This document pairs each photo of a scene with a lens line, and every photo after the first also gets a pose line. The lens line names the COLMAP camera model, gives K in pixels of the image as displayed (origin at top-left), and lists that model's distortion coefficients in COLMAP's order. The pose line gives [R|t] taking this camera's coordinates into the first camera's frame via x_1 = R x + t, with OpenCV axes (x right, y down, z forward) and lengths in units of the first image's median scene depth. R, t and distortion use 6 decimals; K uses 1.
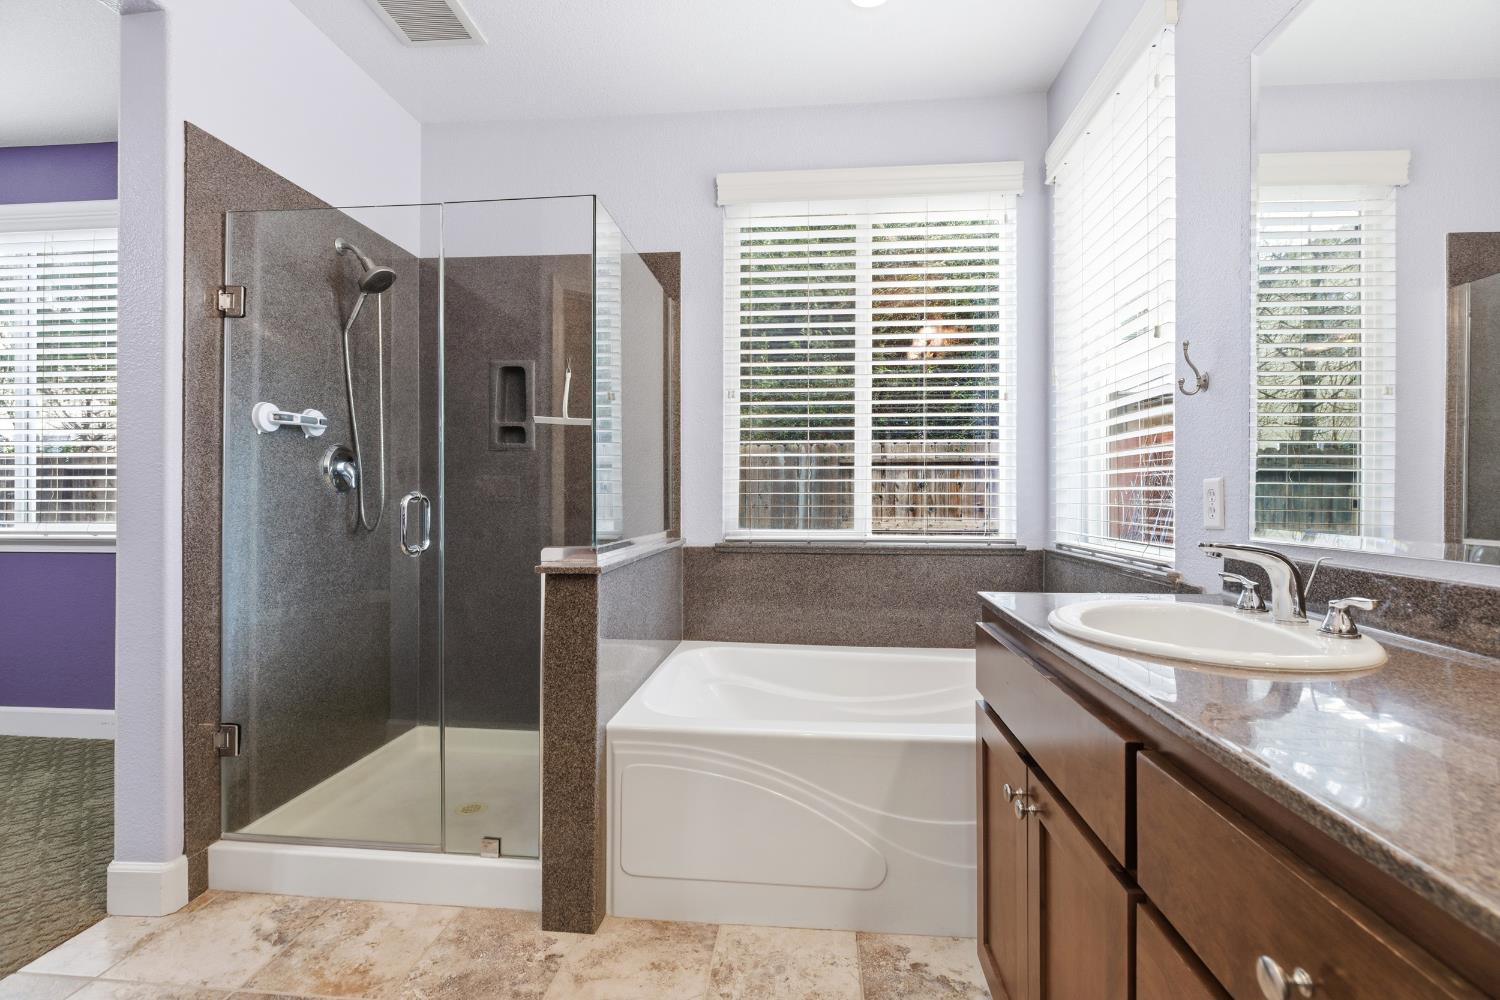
lens RADIAL K [[679.4, 0, 754.4], [0, 679.4, 500.9], [0, 0, 1]] dist [-0.002152, -0.000694]
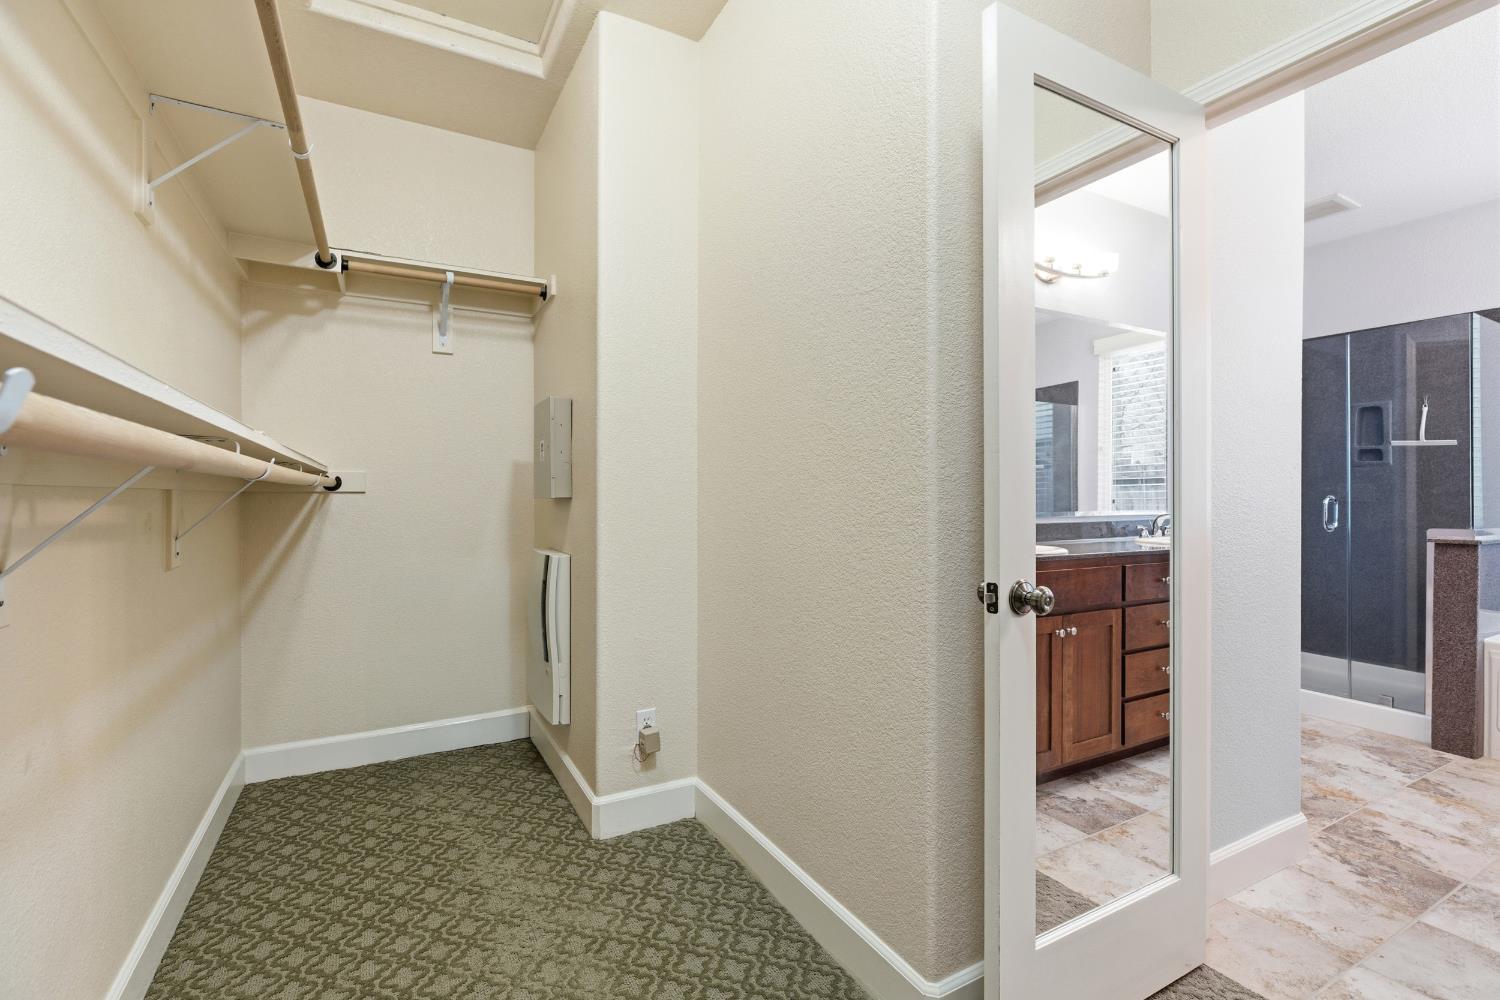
lens RADIAL K [[679.4, 0, 754.4], [0, 679.4, 500.9], [0, 0, 1]] dist [-0.002152, -0.000694]
pose [[0.569817, 0.002690, -0.821767, 0.110361], [-0.008717, 0.999958, -0.002771, 0.020056], [0.821725, 0.008742, 0.569817, -1.296617]]
